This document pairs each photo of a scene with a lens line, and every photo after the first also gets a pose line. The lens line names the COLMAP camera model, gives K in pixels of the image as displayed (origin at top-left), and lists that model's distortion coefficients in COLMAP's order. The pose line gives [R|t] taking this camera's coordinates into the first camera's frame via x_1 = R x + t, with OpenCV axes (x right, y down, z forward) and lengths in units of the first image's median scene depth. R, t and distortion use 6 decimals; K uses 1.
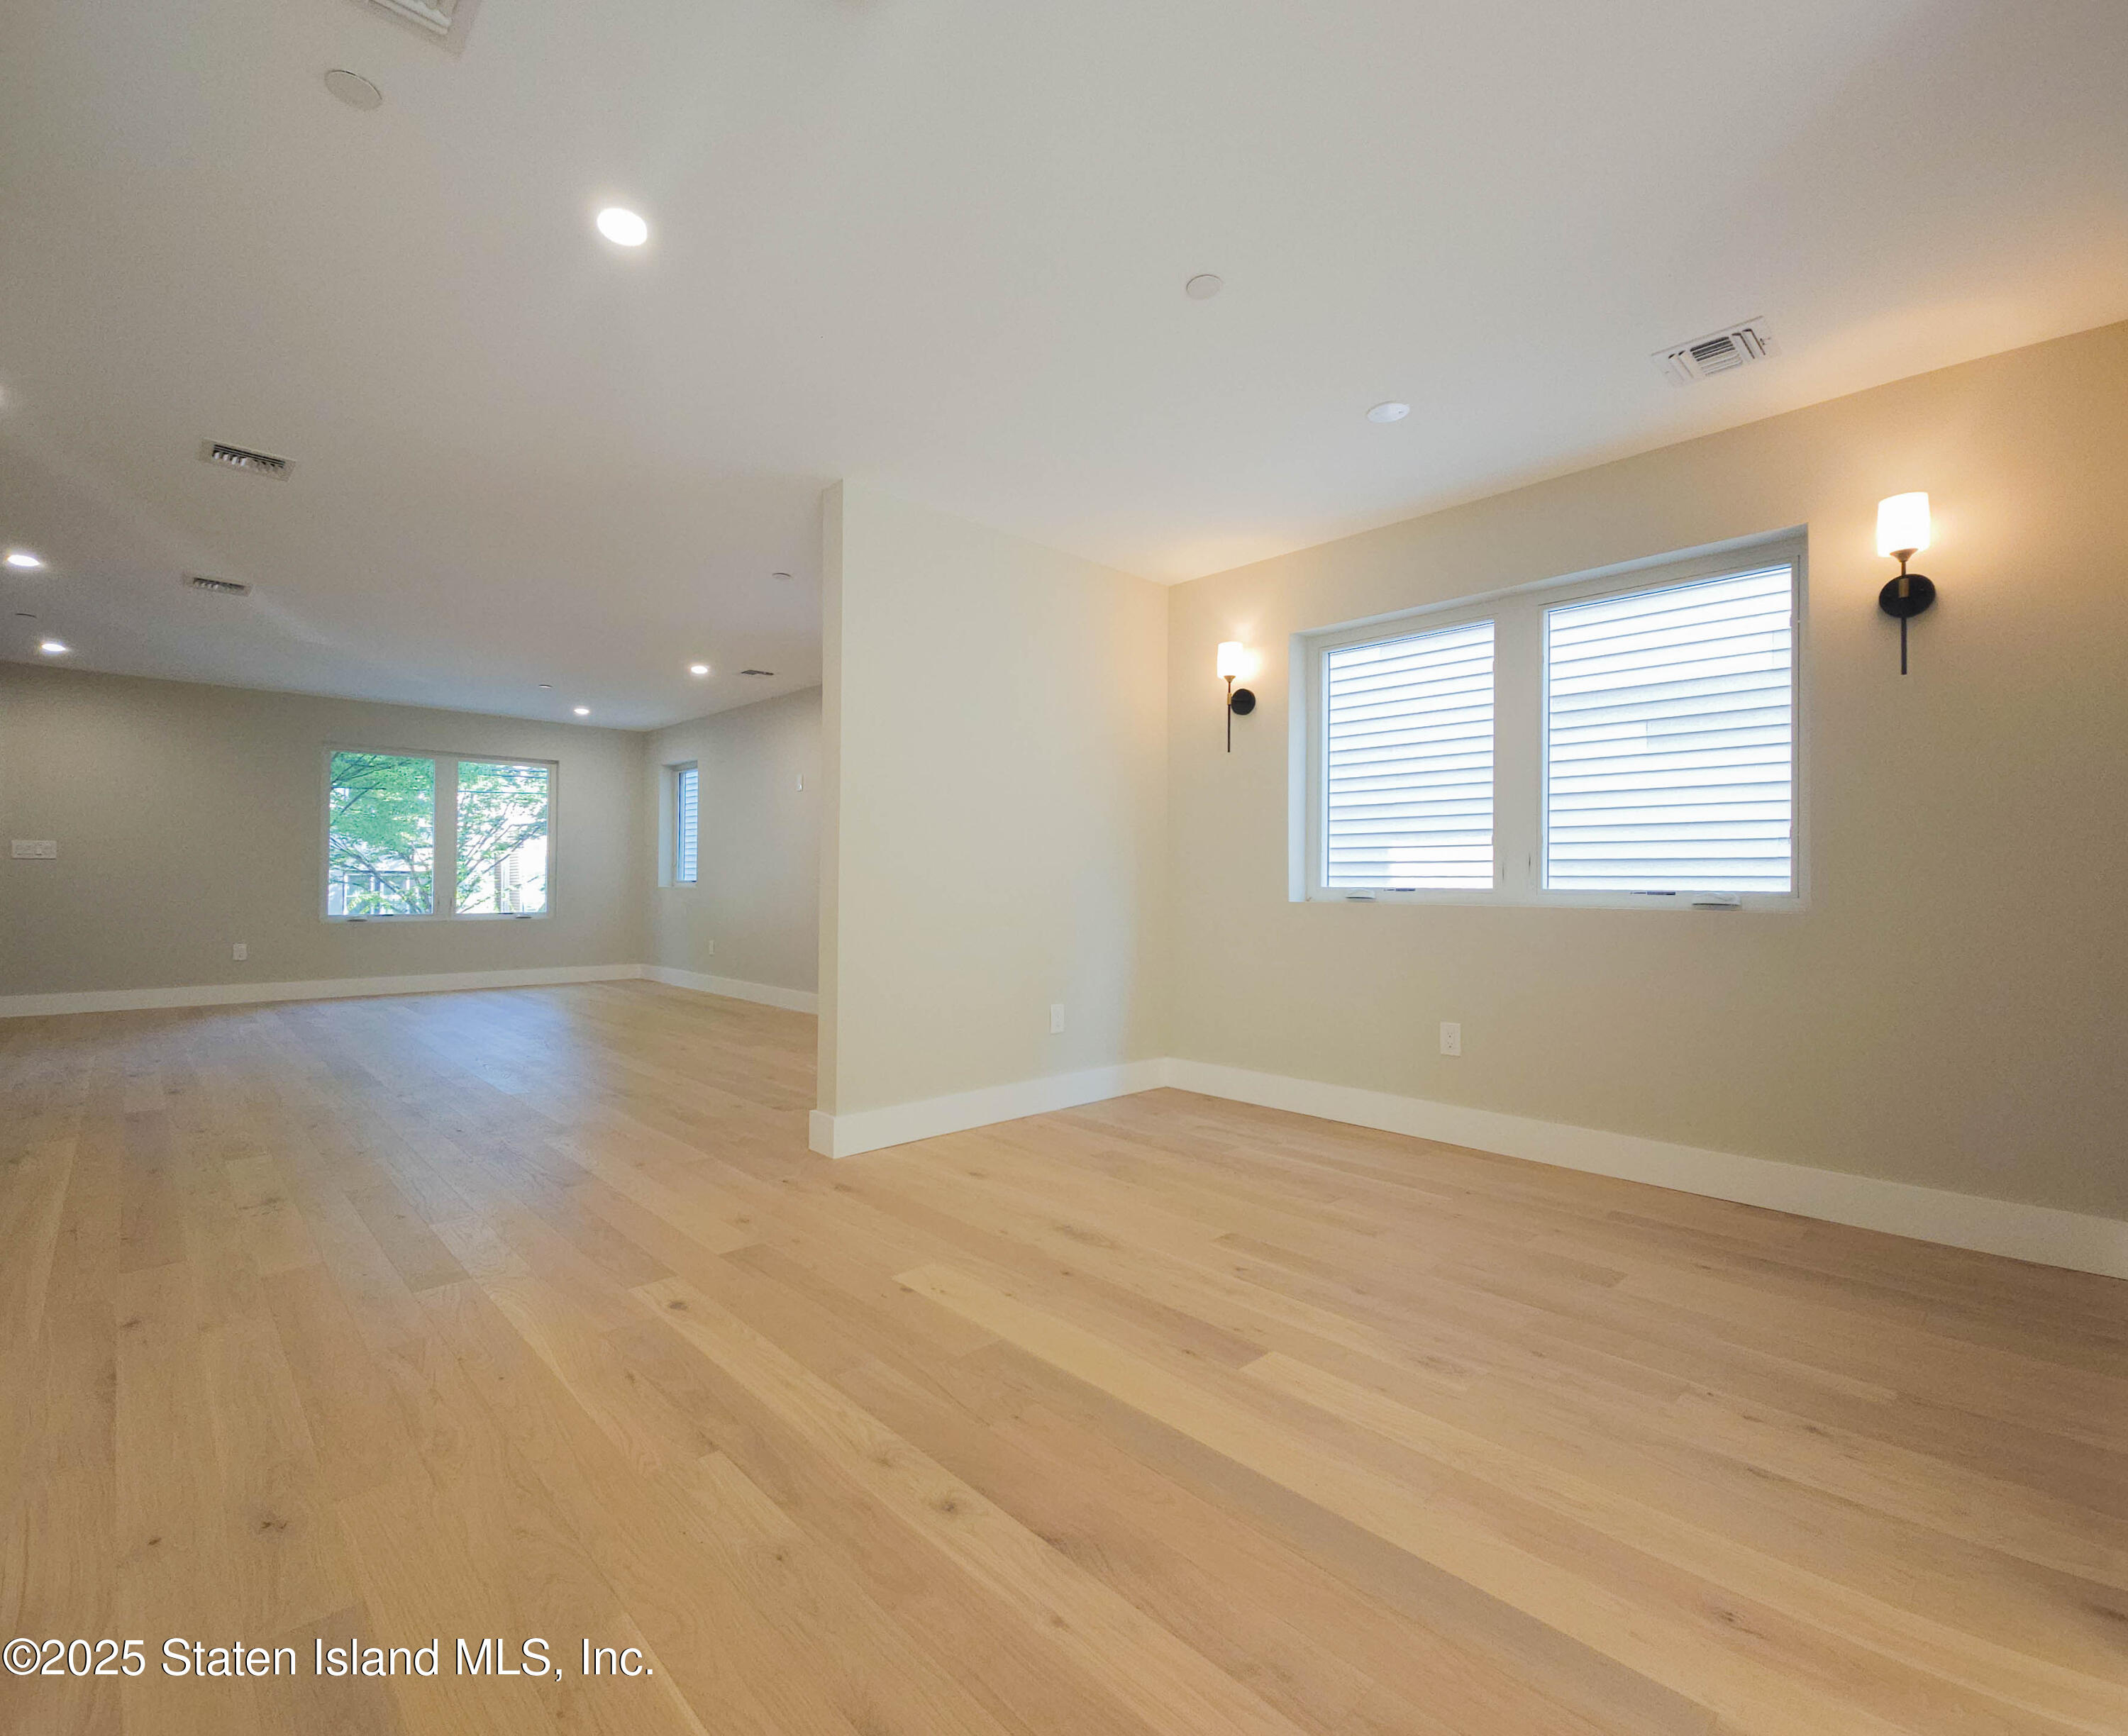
lens RADIAL K [[984.2, 0, 1064.0], [0, 984.2, 868.0], [0, 0, 1]] dist [-0.004204, -0.000674]
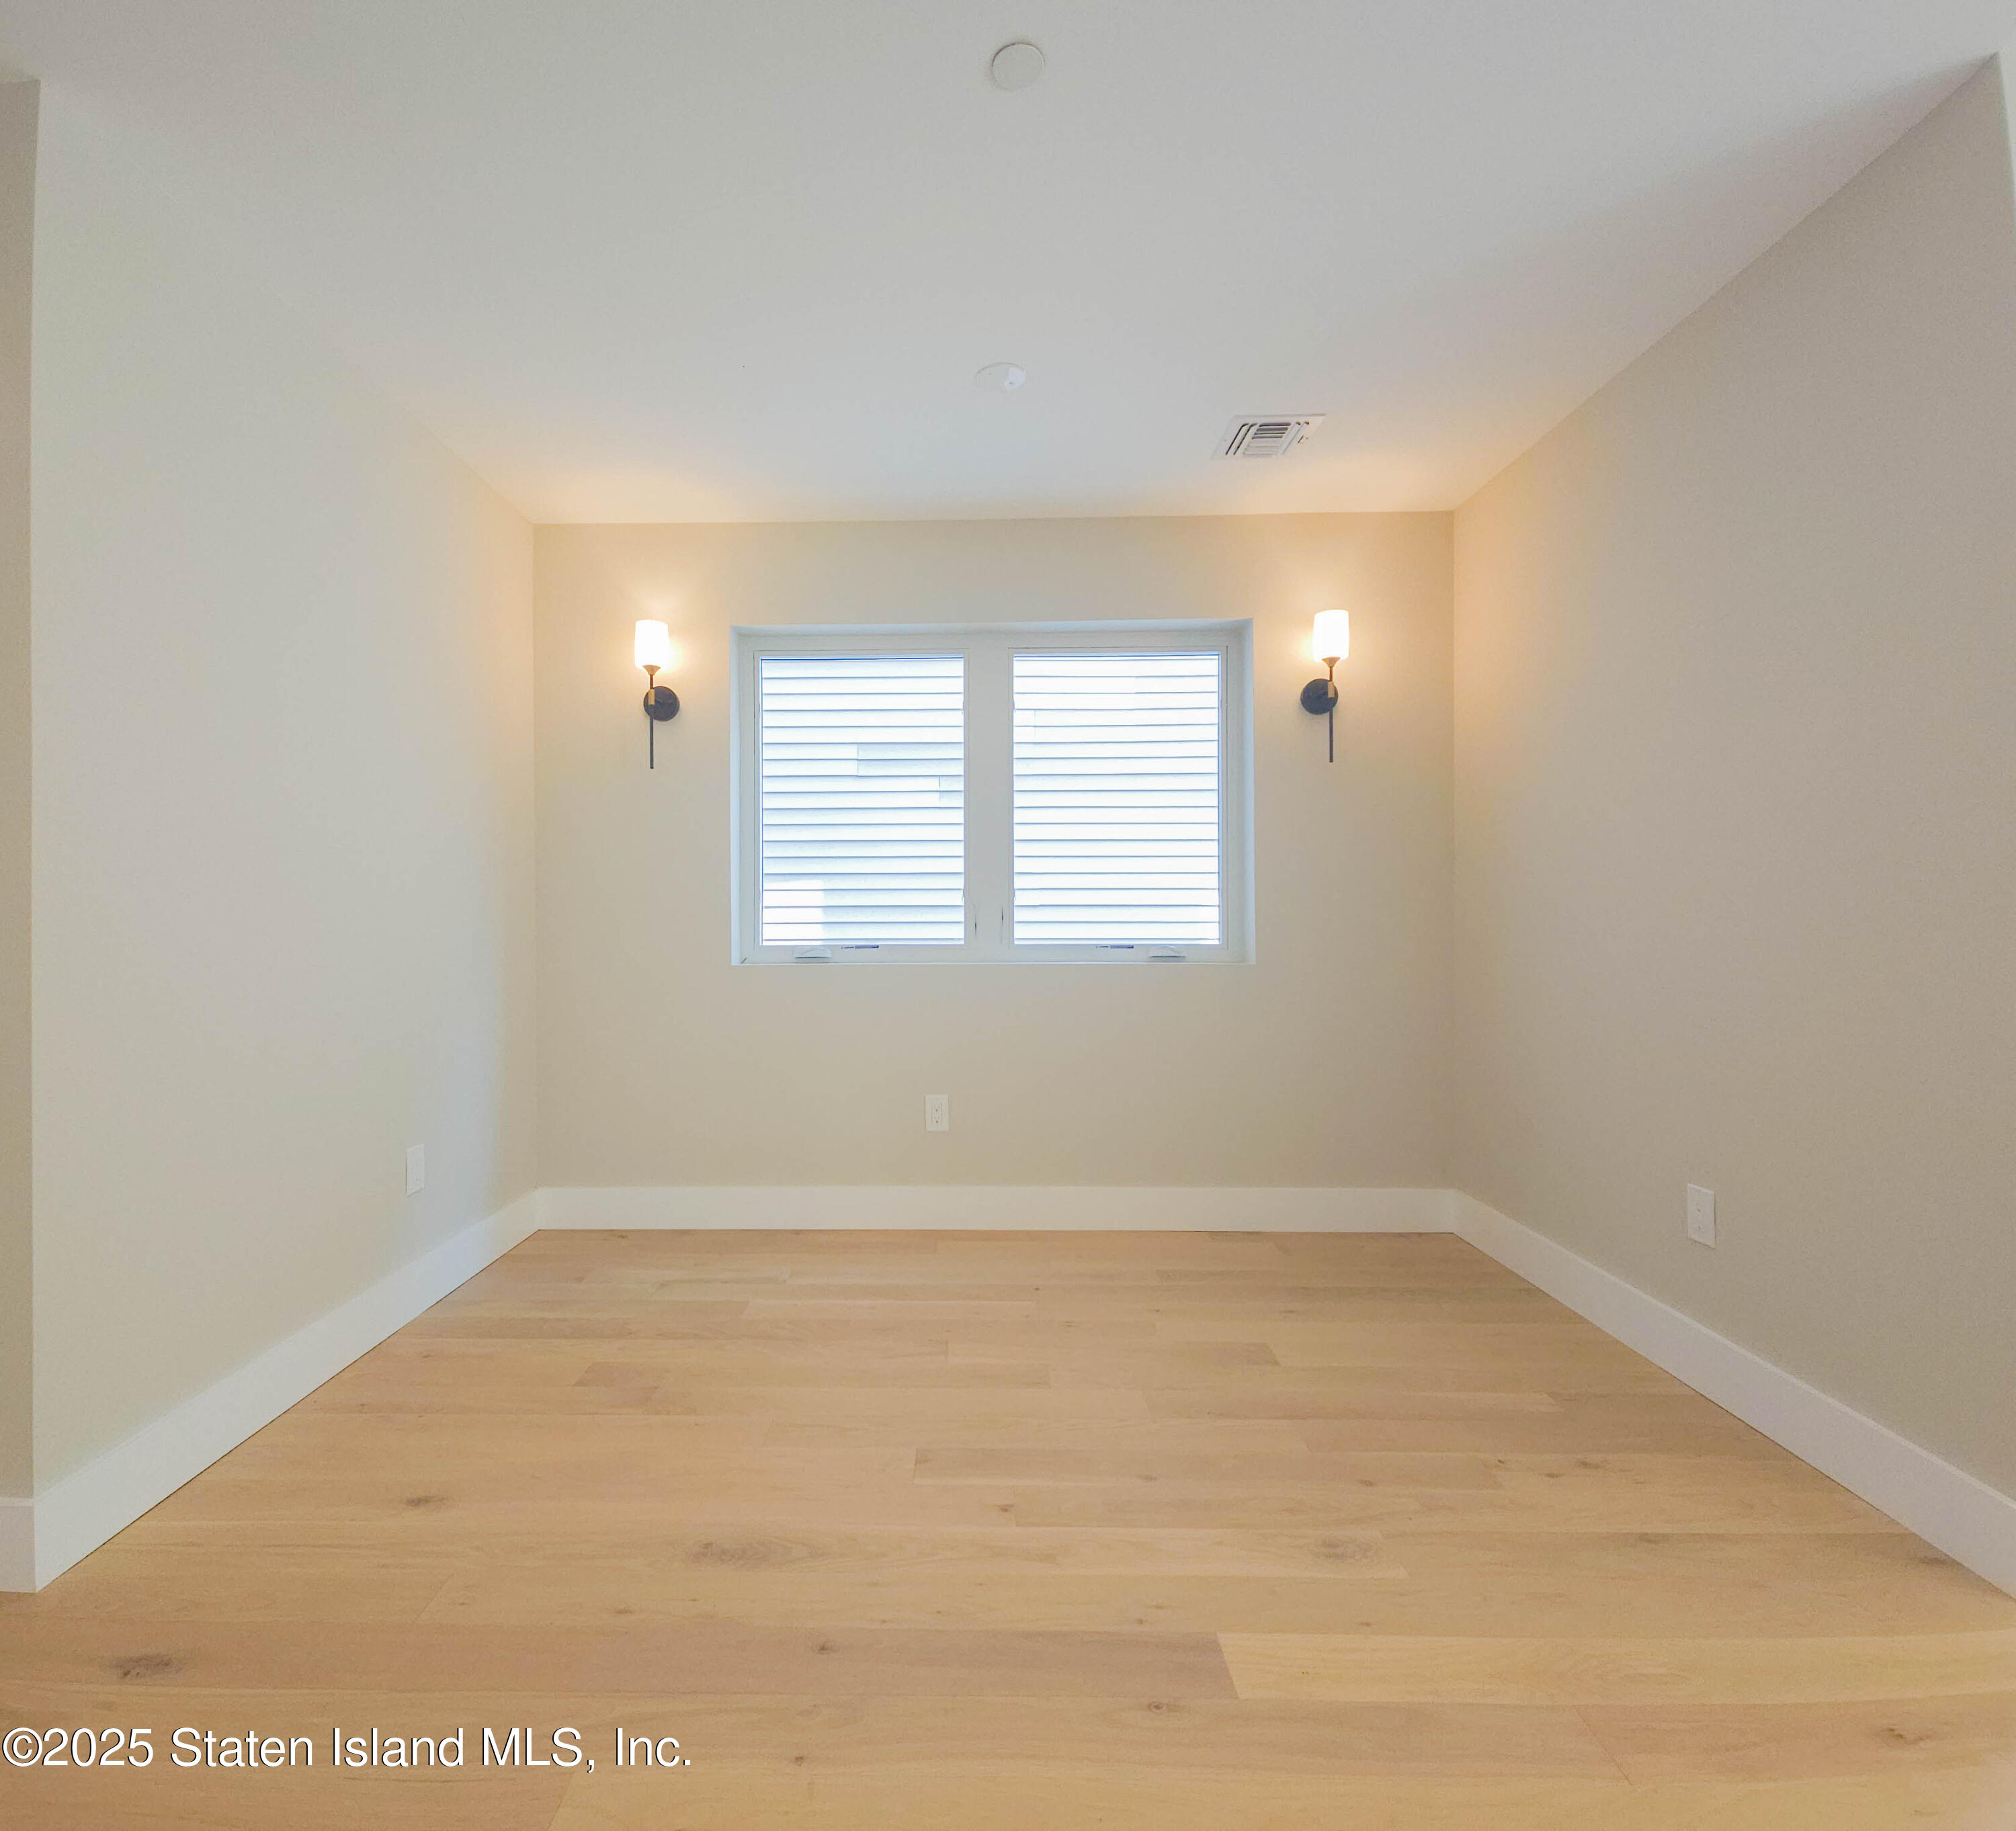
lens RADIAL K [[993.2, 0, 1008.0], [0, 993.2, 915.5], [0, 0, 1]] dist [0.013598, -0.009081]
pose [[0.704890, -0.004197, 0.709304, -0.235656], [-0.003064, 0.999955, 0.008963, -0.017357], [-0.709310, -0.008491, 0.704846, 0.360364]]
